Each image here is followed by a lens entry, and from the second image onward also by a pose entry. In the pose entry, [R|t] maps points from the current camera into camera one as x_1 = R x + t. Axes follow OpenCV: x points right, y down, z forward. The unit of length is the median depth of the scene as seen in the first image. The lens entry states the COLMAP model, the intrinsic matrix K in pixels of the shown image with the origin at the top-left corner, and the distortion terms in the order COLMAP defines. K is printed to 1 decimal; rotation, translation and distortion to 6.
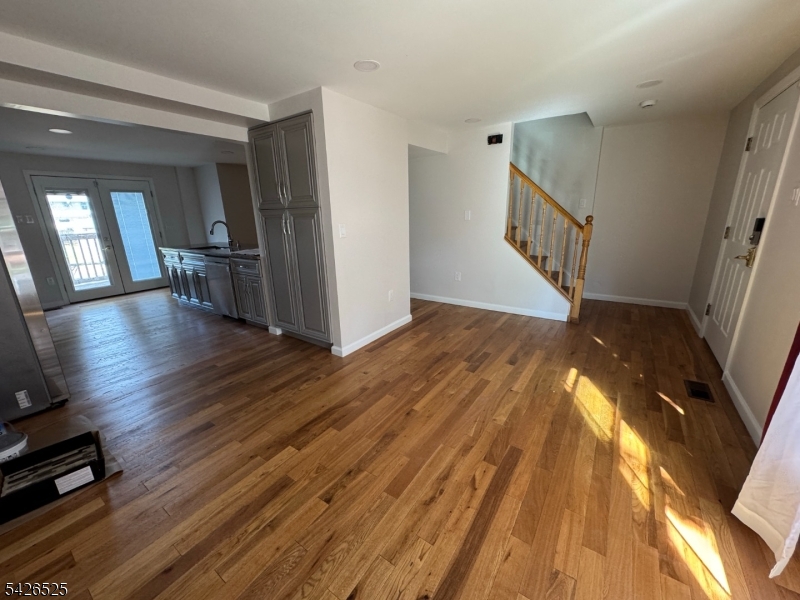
lens RADIAL K [[319.0, 0, 398.3], [0, 319.0, 299.8], [0, 0, 1]] dist [-0.000151, 0.000233]
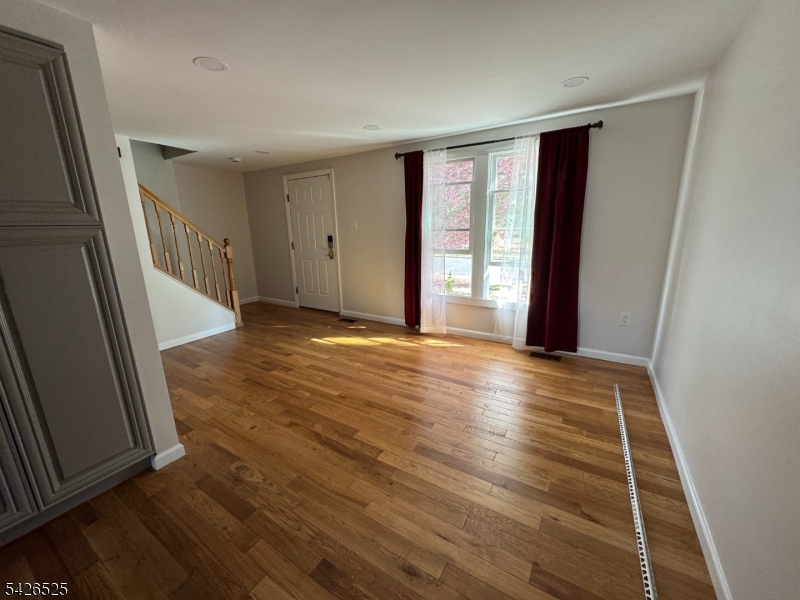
lens RADIAL K [[318.3, 0, 398.6], [0, 318.3, 300.0], [0, 0, 1]] dist [-0.000425, 0.000159]
pose [[-0.048543, -0.203003, 0.977974, -0.986909], [0.290629, 0.933892, 0.208278, -0.157440], [-0.955604, 0.294338, 0.013665, 0.627533]]
